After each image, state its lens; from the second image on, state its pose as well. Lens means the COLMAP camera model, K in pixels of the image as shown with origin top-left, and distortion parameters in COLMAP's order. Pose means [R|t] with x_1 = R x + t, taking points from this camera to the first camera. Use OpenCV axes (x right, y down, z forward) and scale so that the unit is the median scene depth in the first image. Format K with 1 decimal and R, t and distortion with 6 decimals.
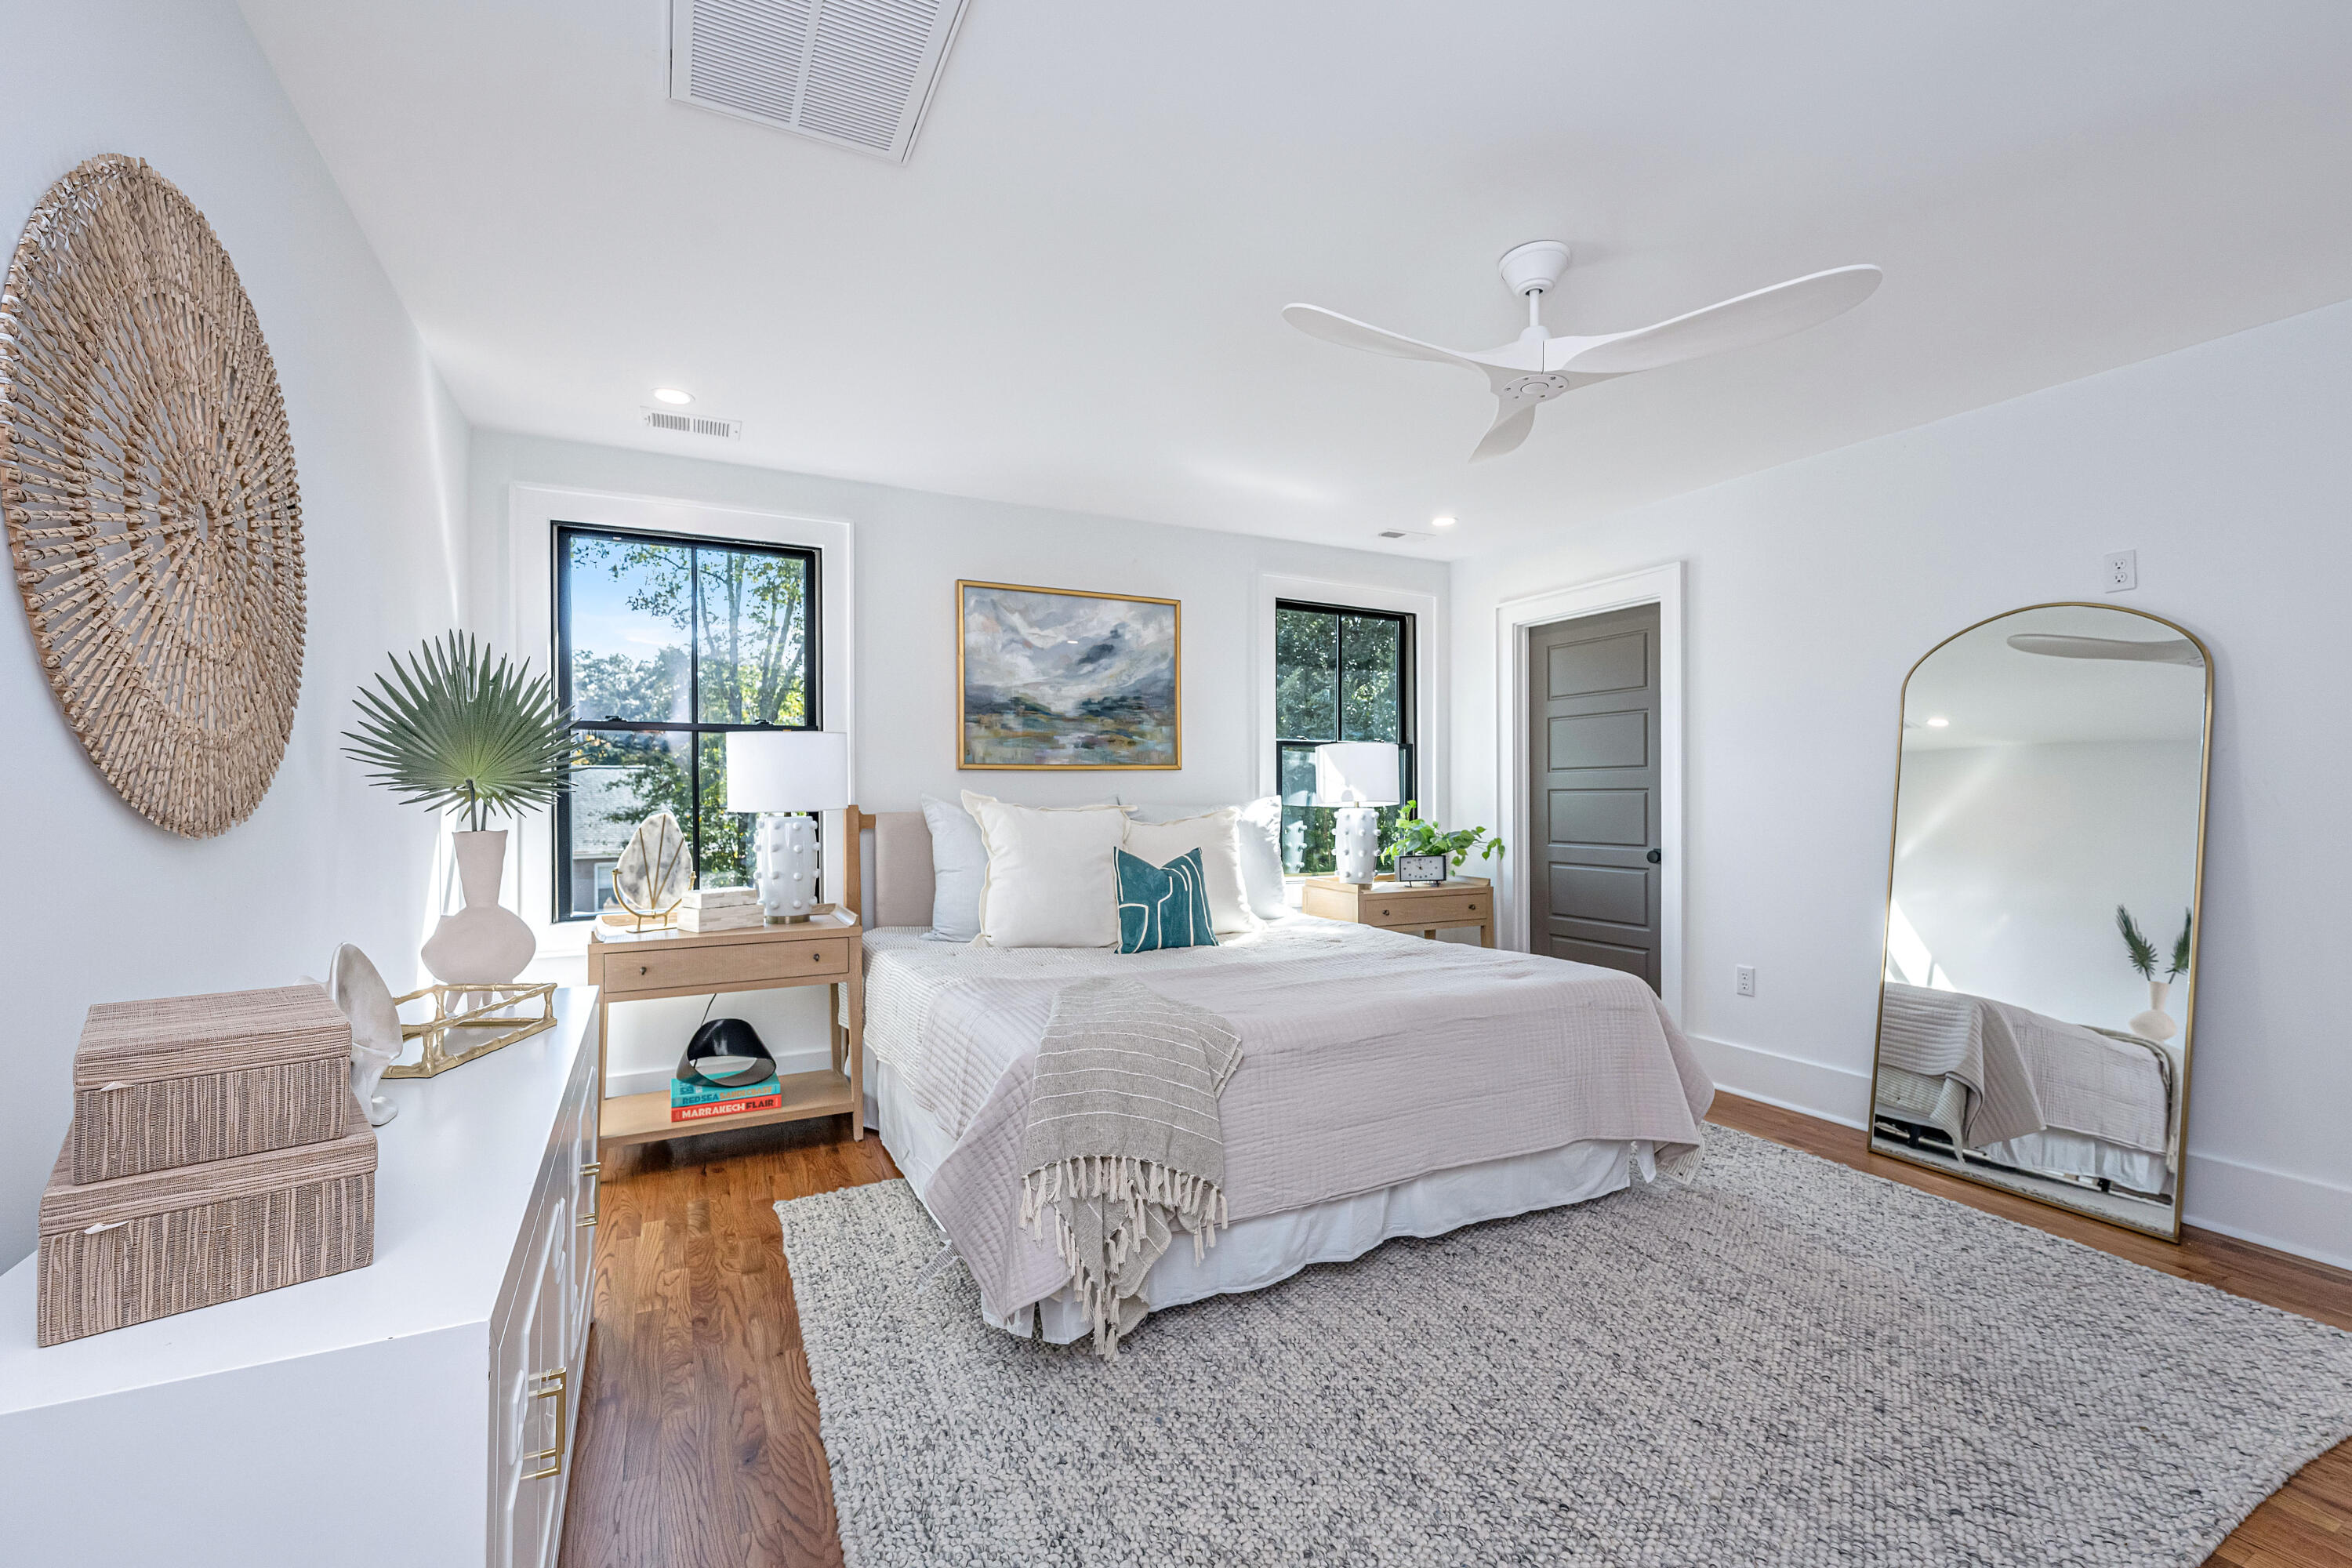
lens RADIAL K [[952.0, 0, 1166.0], [0, 952.0, 787.2], [0, 0, 1]] dist [-0.003460, 0.000005]
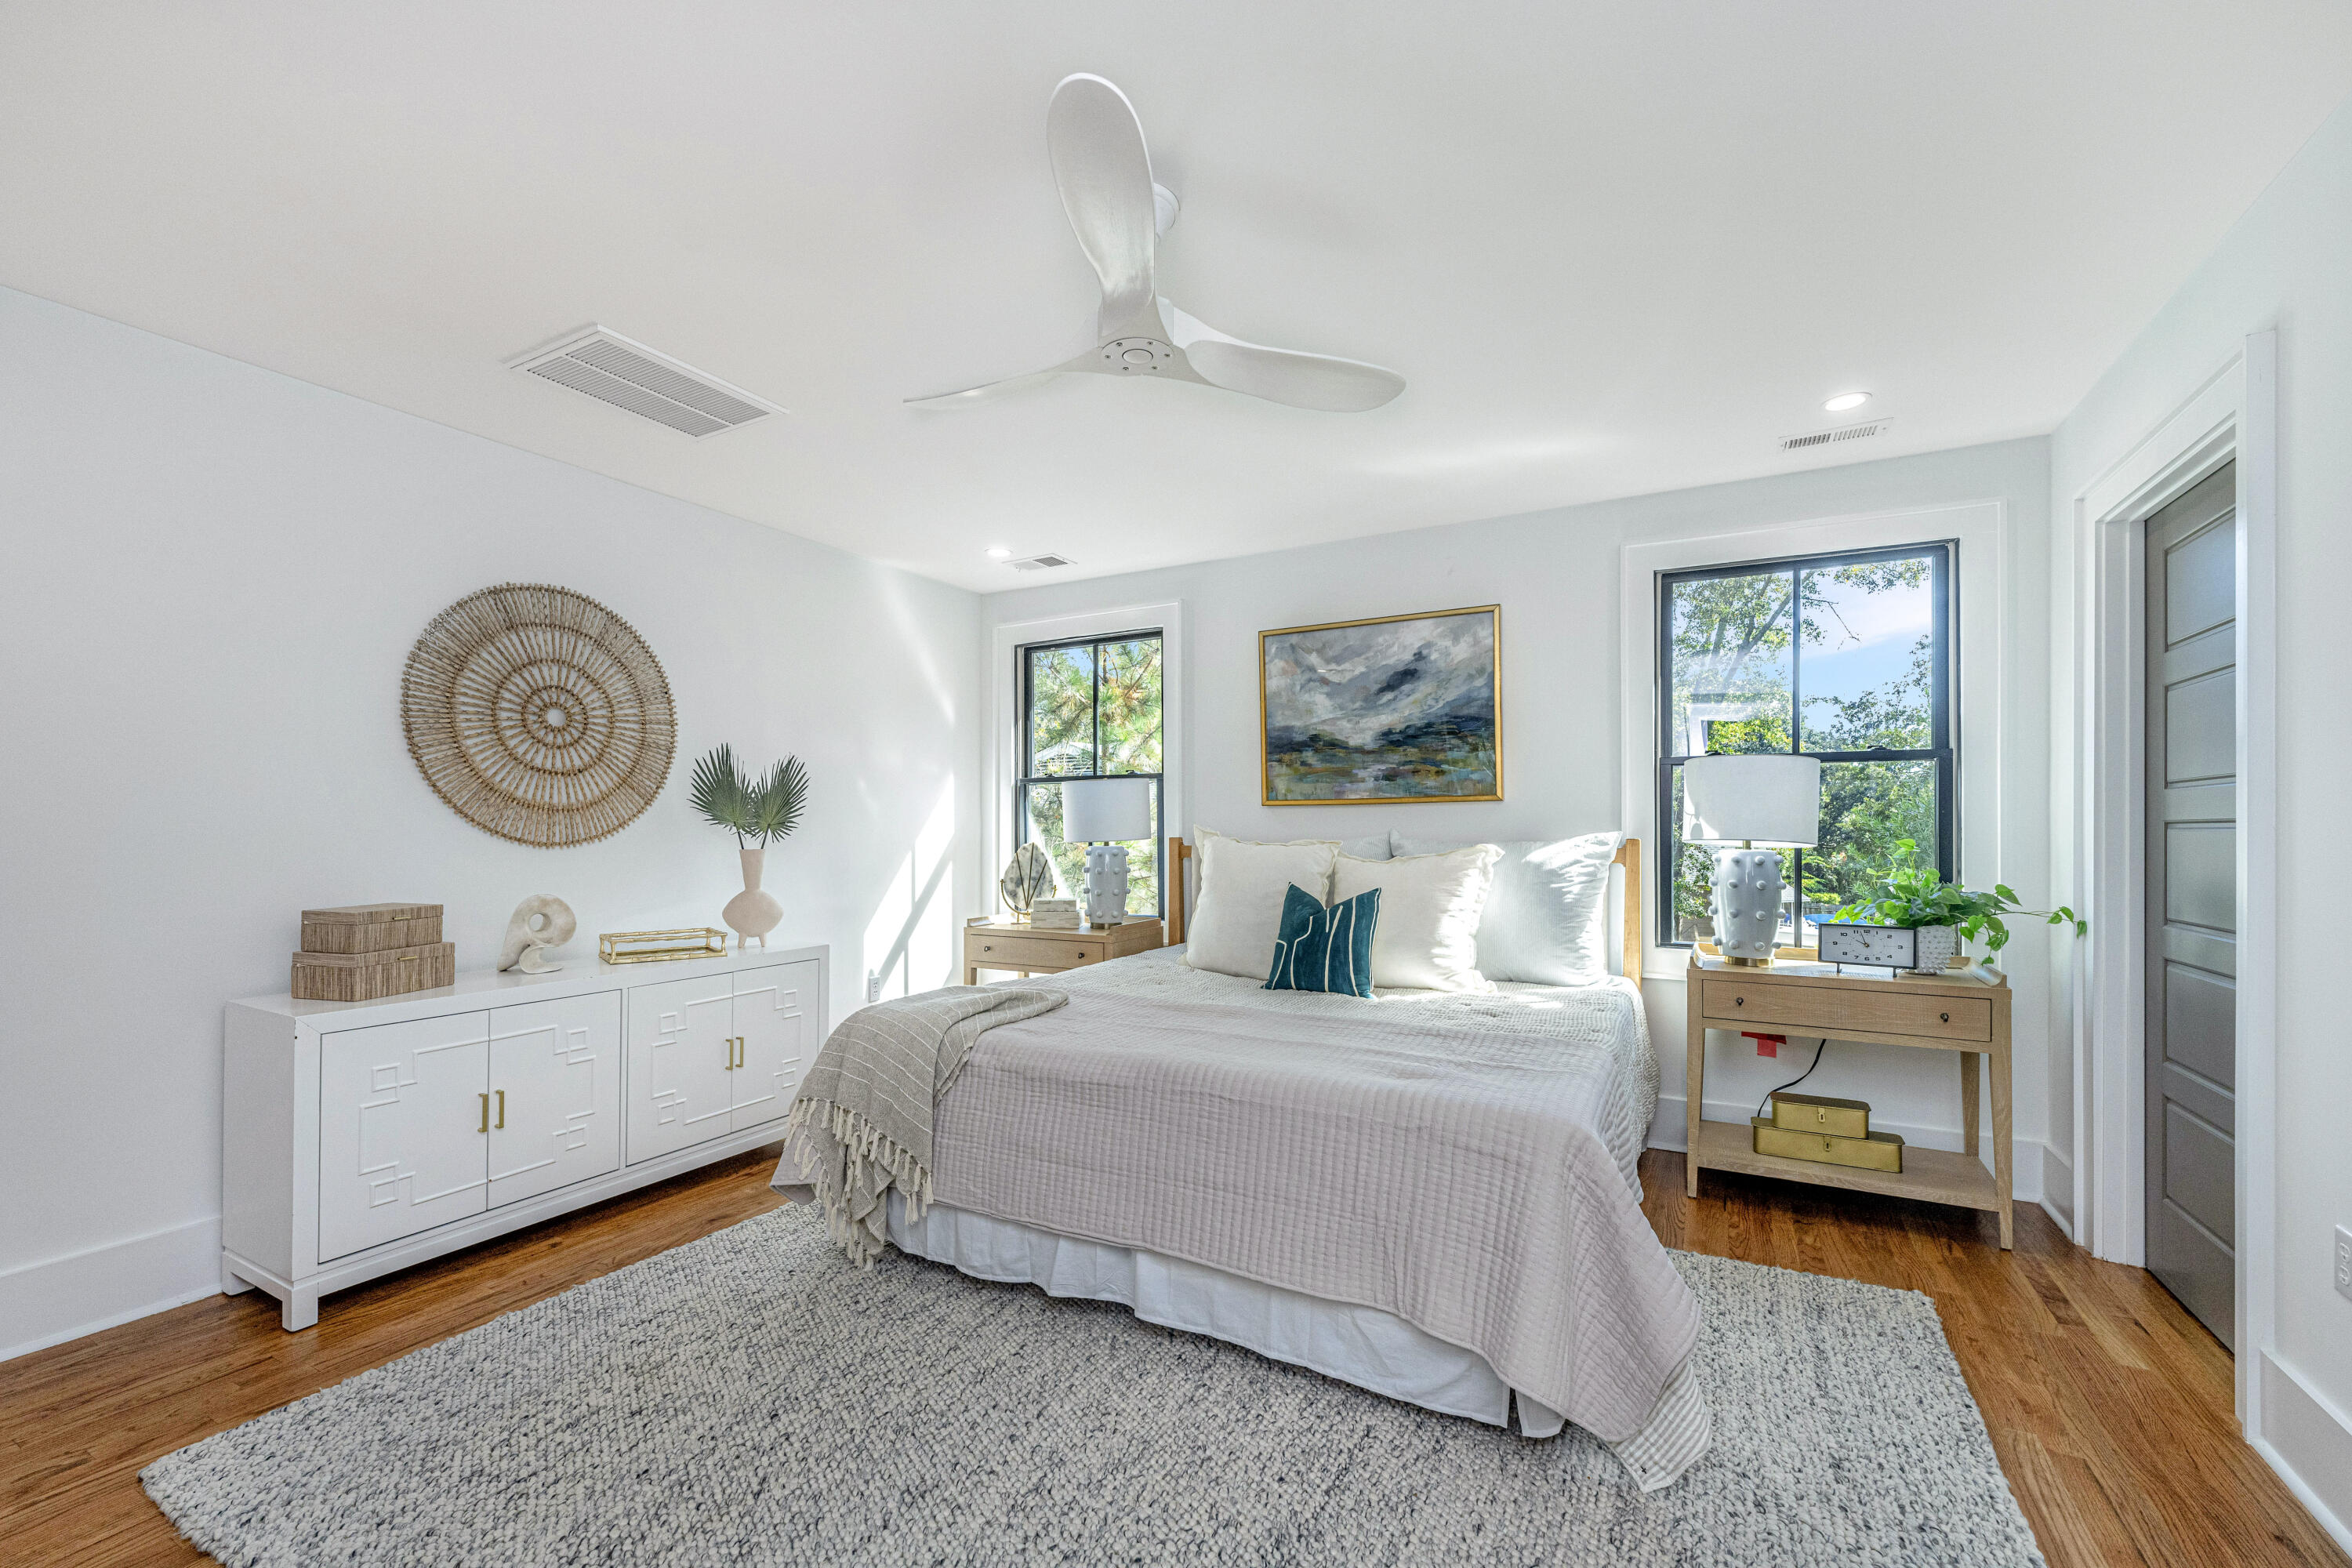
lens RADIAL K [[952.0, 0, 1203.5], [0, 952.0, 823.2], [0, 0, 1]] dist [-0.003460, 0.000005]
pose [[0.580421, -0.002783, -0.814312, 0.605388], [0.005727, 0.999983, 0.000664, 0.000052], [0.814297, -0.005049, 0.580427, 0.302005]]
